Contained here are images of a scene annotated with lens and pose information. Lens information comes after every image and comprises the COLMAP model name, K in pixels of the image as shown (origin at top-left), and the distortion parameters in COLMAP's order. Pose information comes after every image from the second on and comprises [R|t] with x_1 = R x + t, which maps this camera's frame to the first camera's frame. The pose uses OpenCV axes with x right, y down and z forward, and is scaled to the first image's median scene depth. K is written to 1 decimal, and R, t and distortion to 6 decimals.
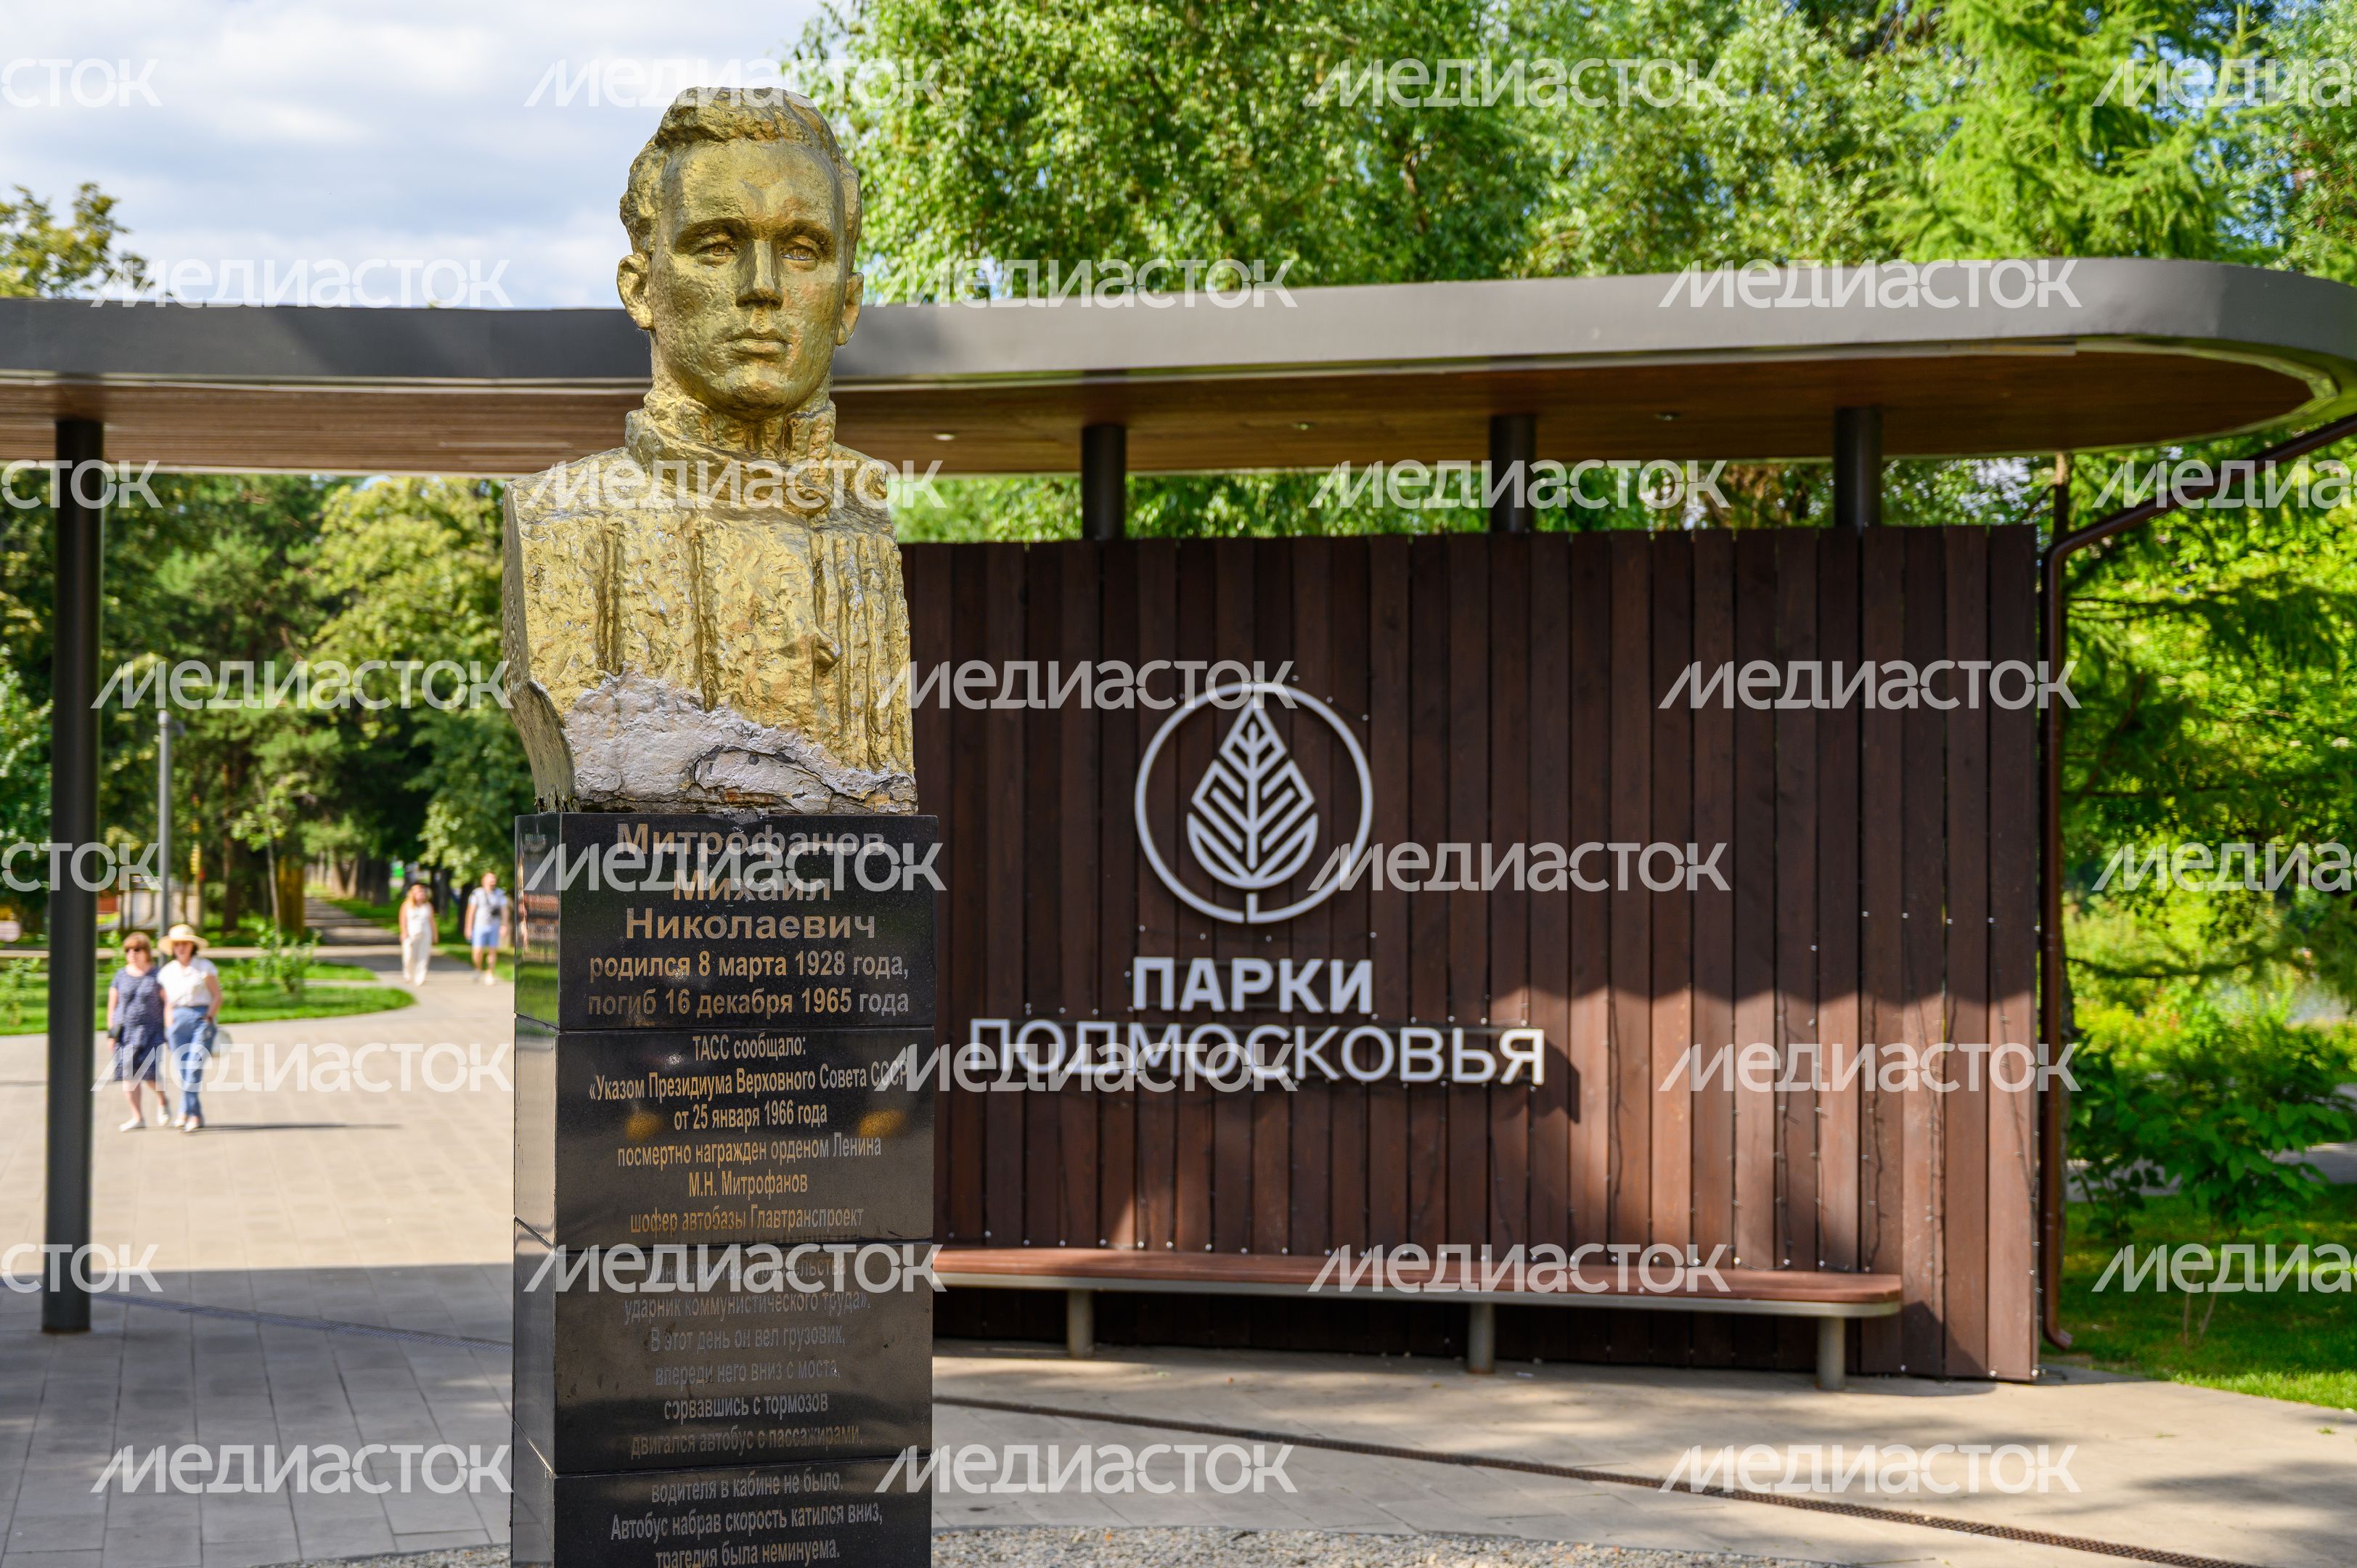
lens RADIAL K [[3392.4, 0, 1174.5], [0, 3392.4, 784.7], [0, 0, 1]] dist [0.013402, 0.000000]
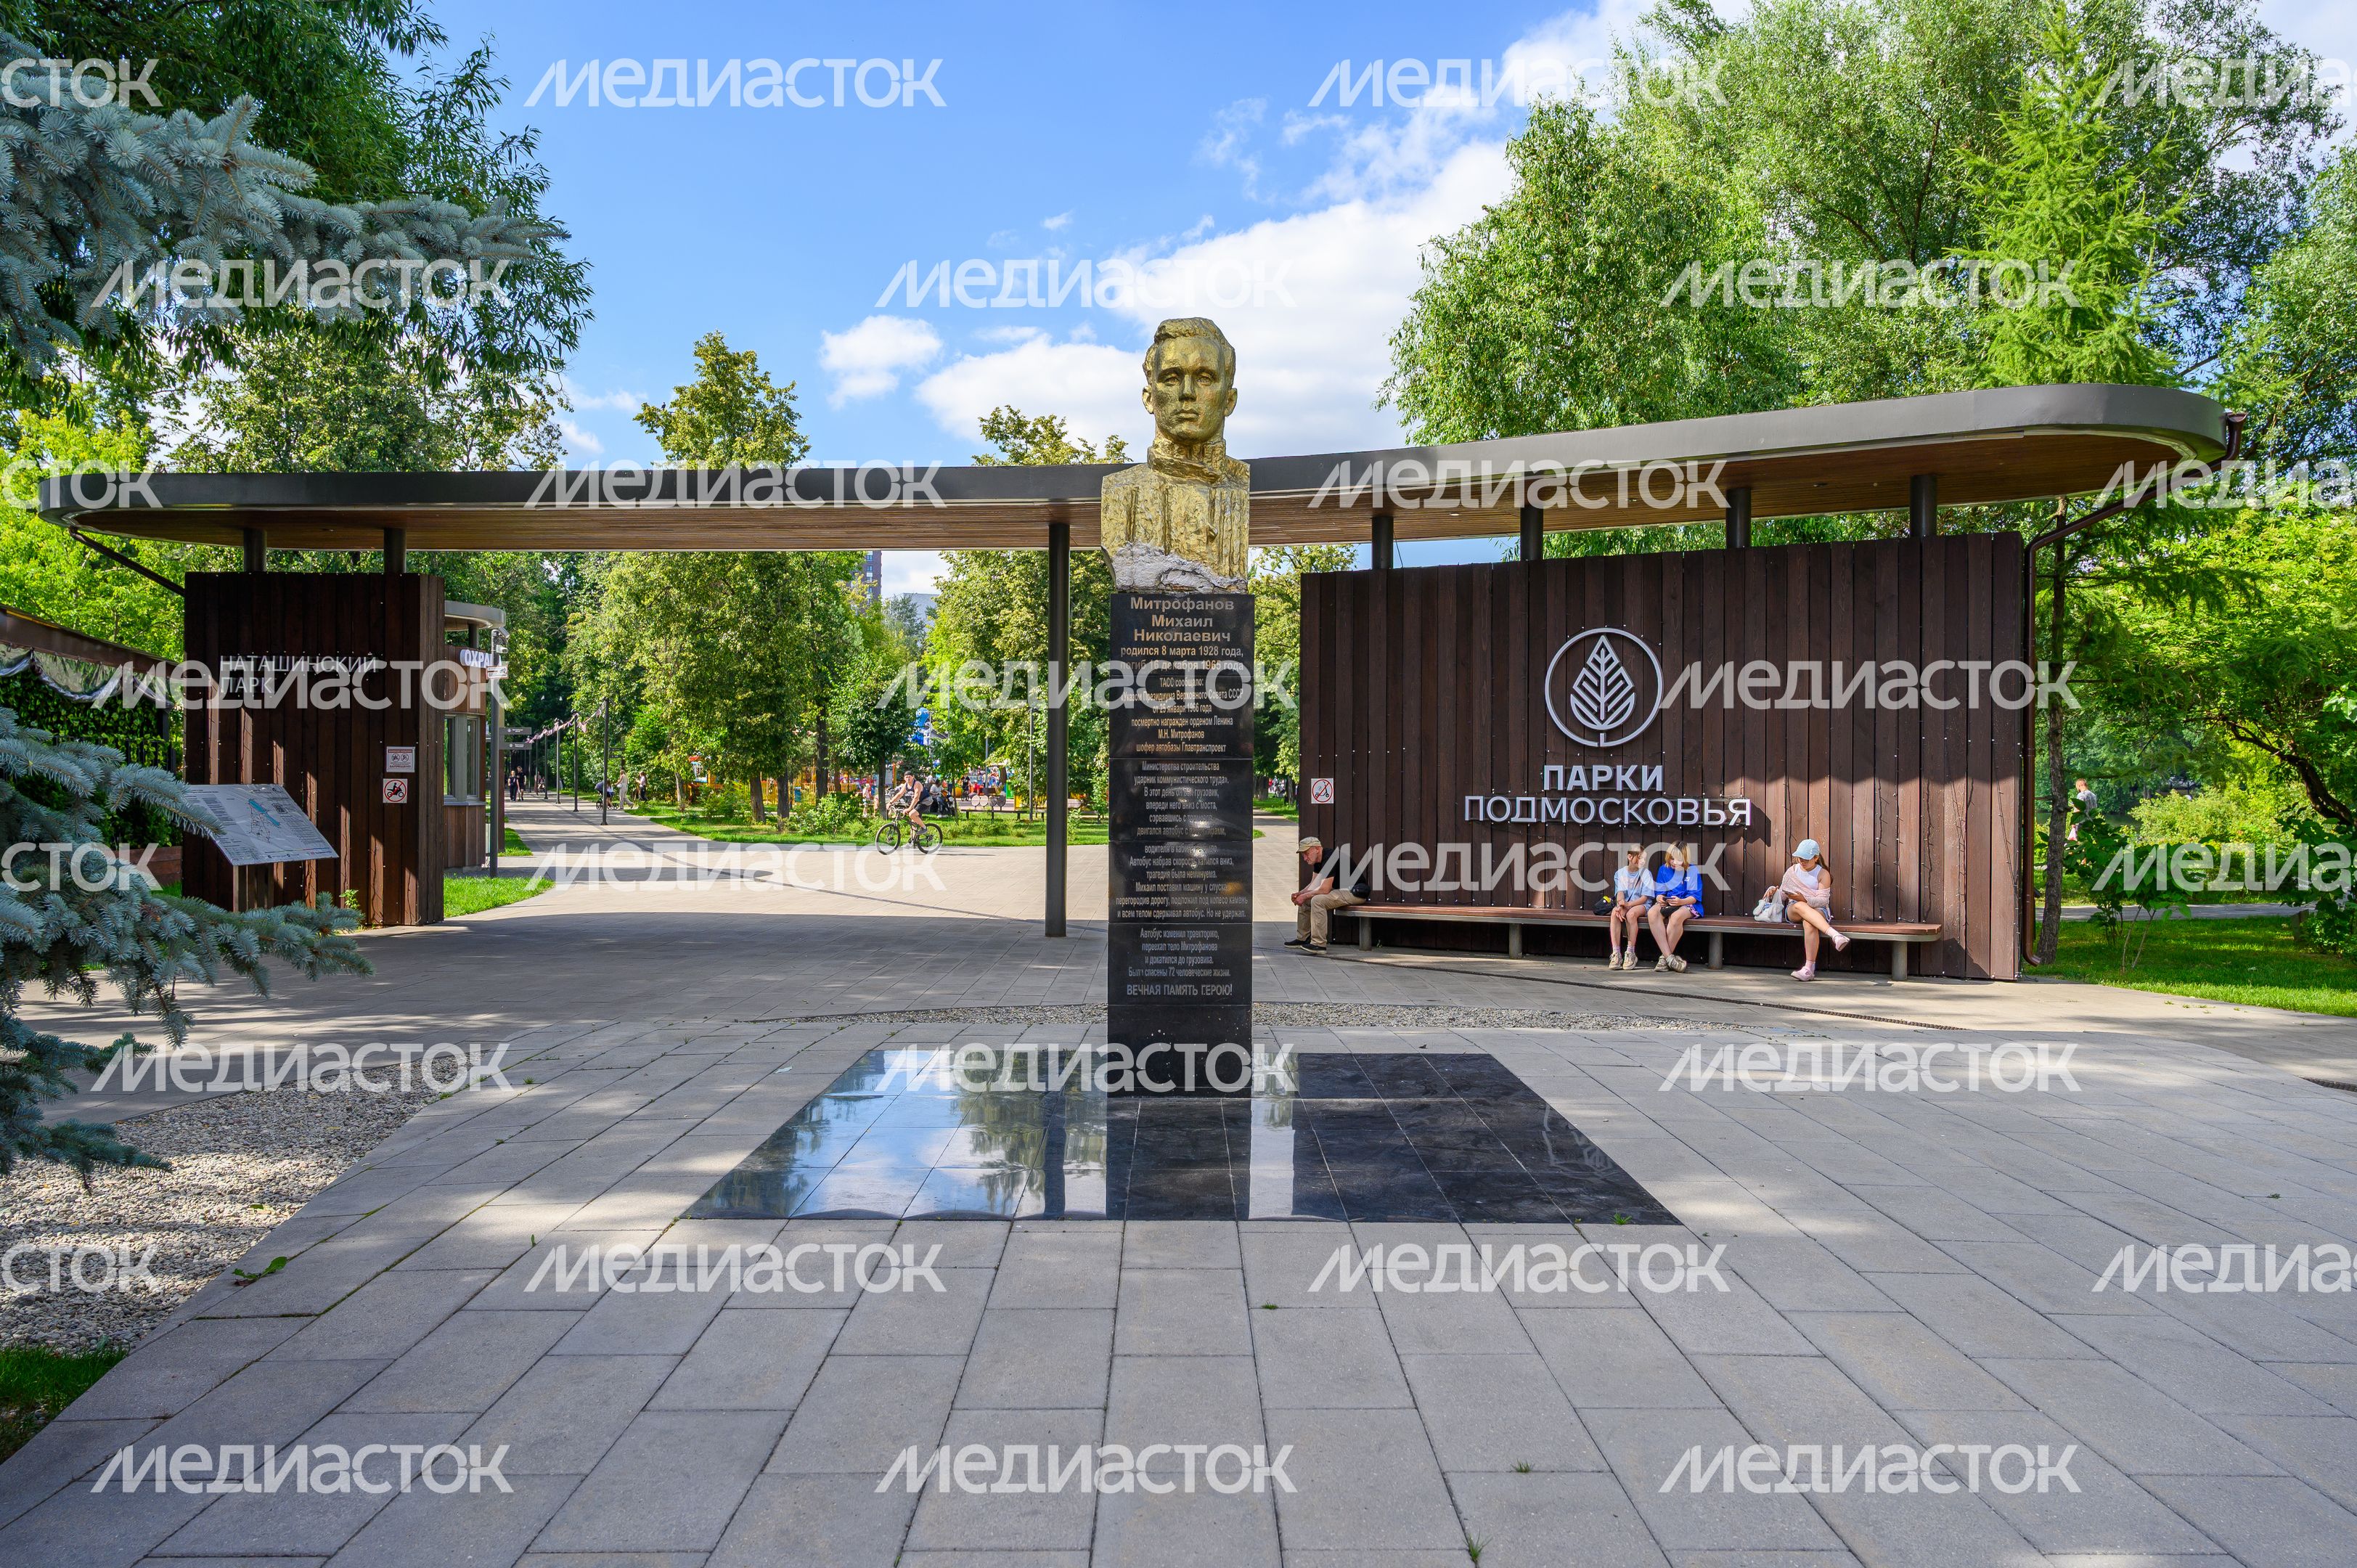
lens RADIAL K [[1831.2, 0, 1179.8], [0, 1831.2, 784.9], [0, 0, 1]] dist [0.026258, -0.006952]
pose [[0.958969, -0.000999, -0.283508, 0.091532], [0.005788, 0.999854, 0.016055, 0.044460], [0.283451, -0.017037, 0.958835, -0.120336]]
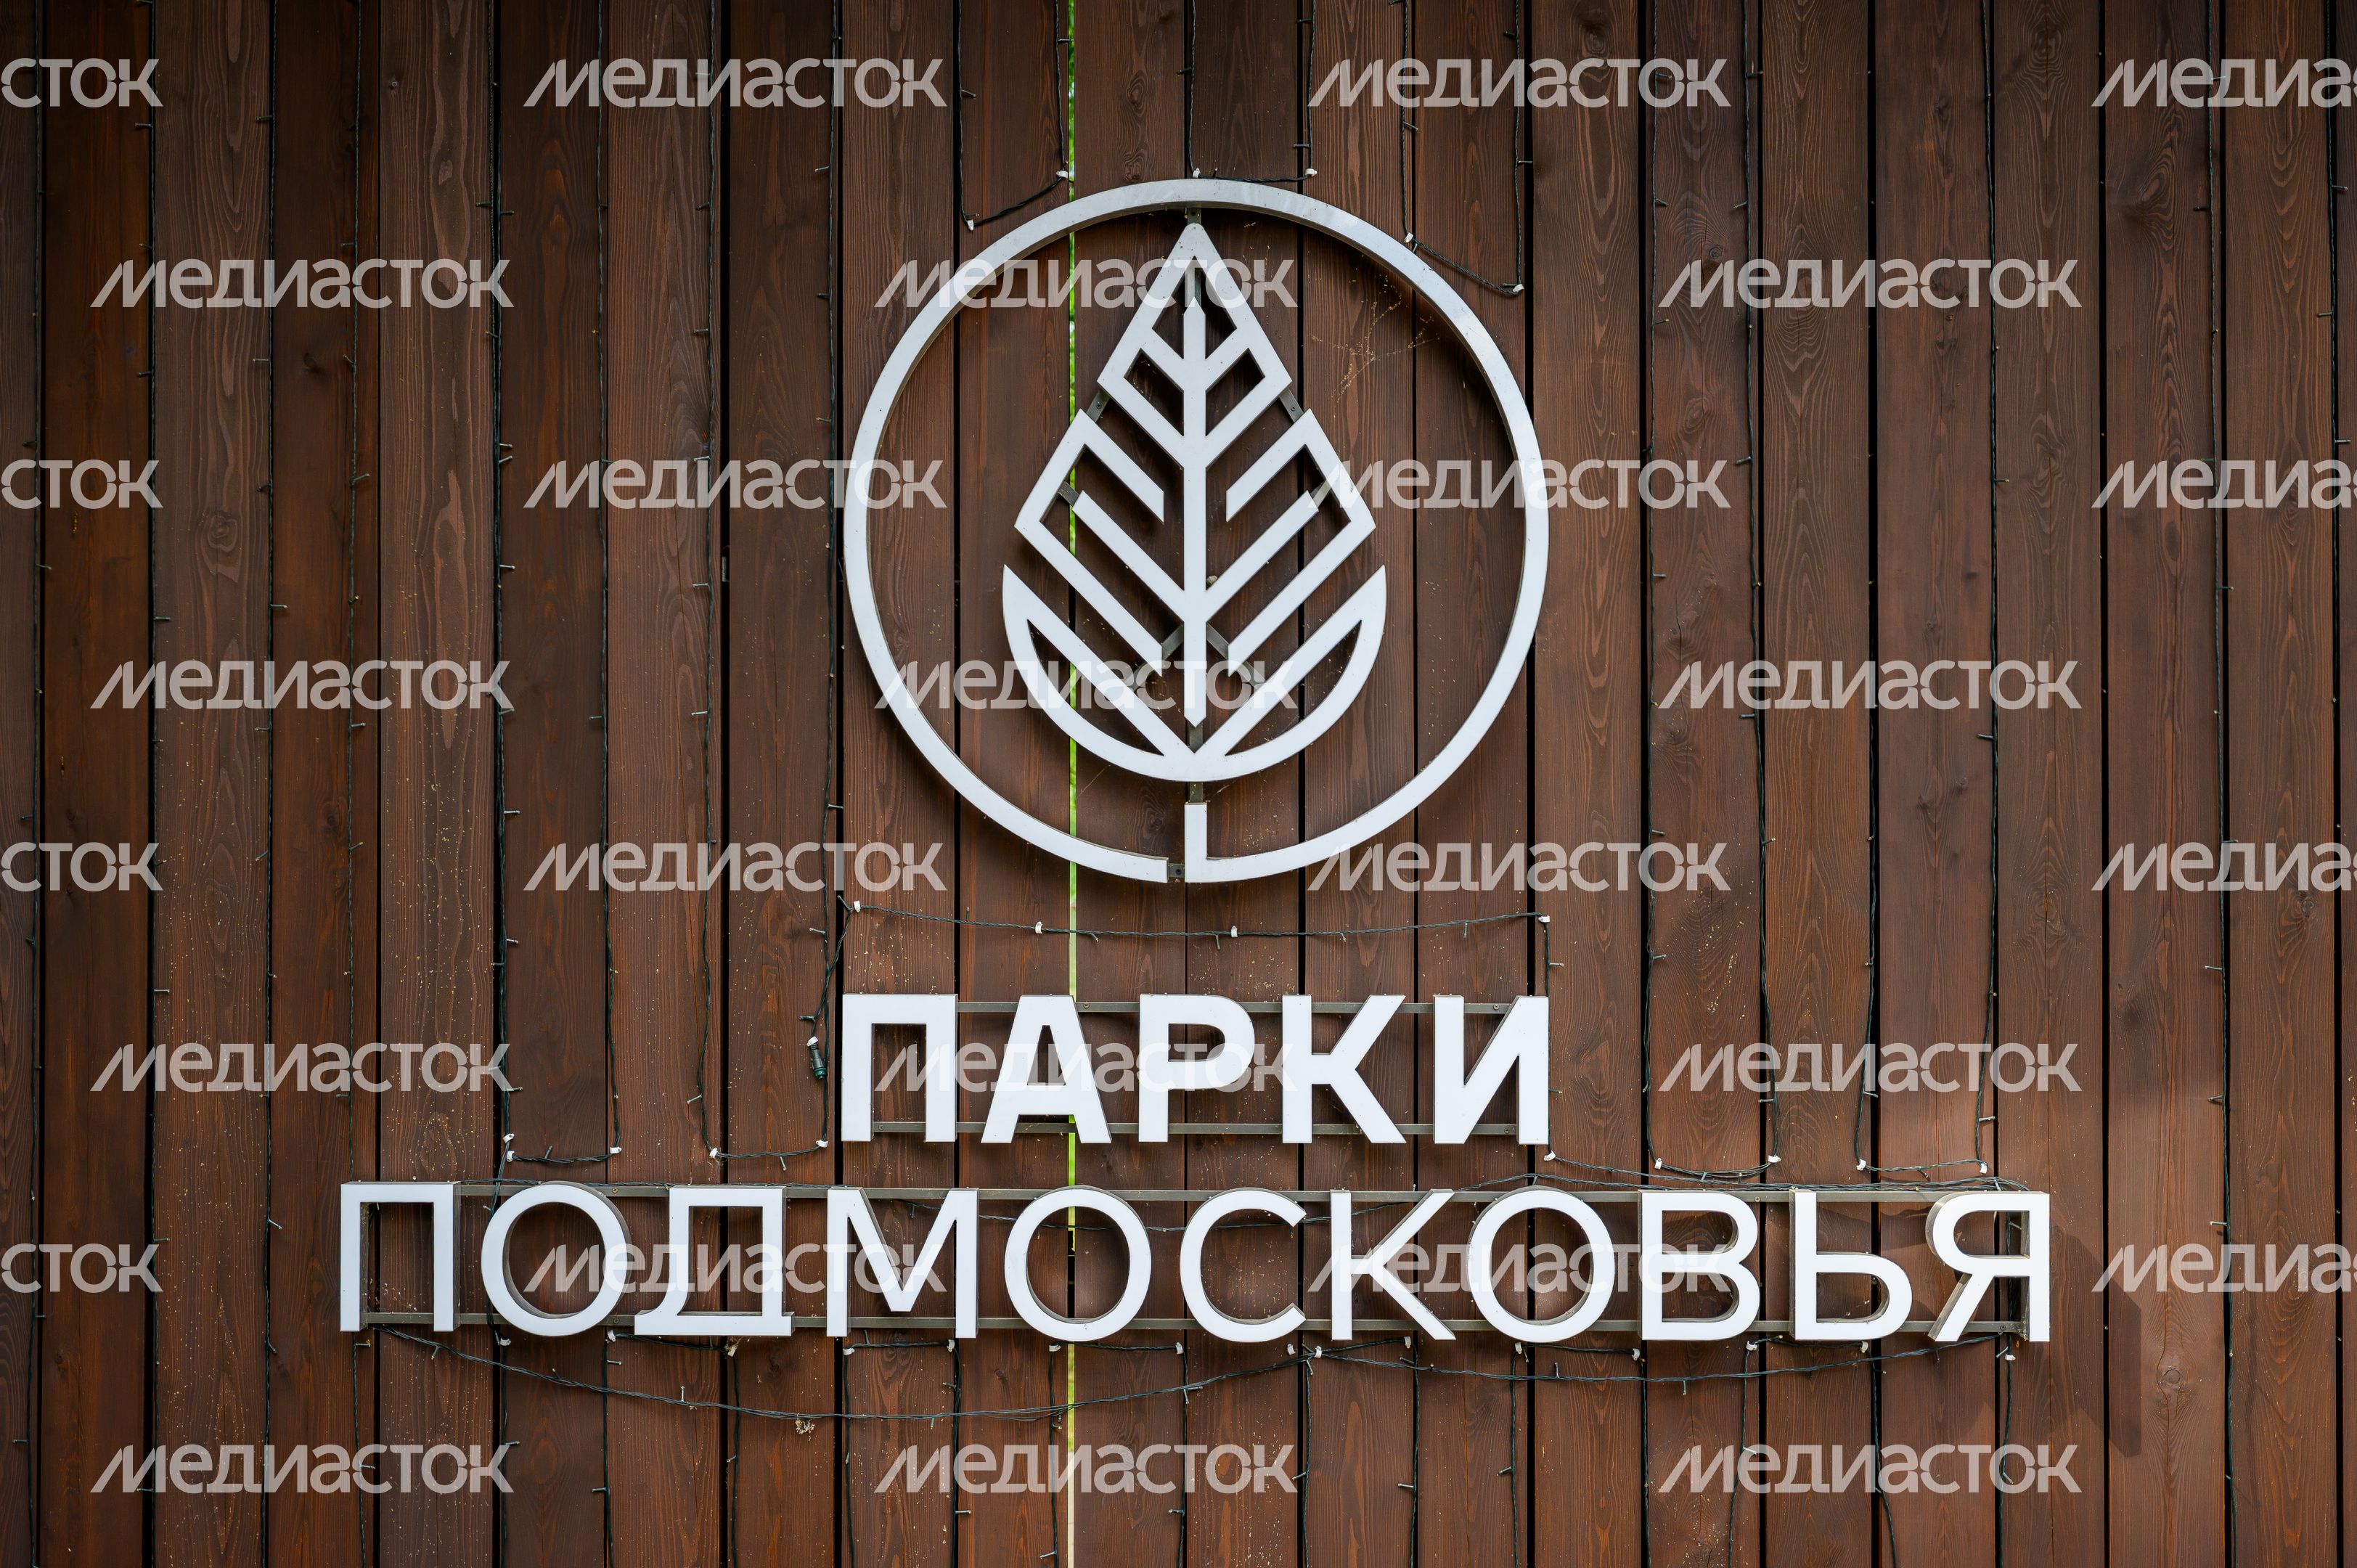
lens RADIAL K [[3584.4, 0, 1183.3], [0, 3584.4, 783.7], [0, 0, 1]] dist [0.043477, 0.000000]
pose [[0.979965, -0.001176, 0.199164, -0.050048], [-0.000462, 0.999966, 0.008181, 0.027751], [-0.199167, -0.008109, 0.979932, 0.650568]]
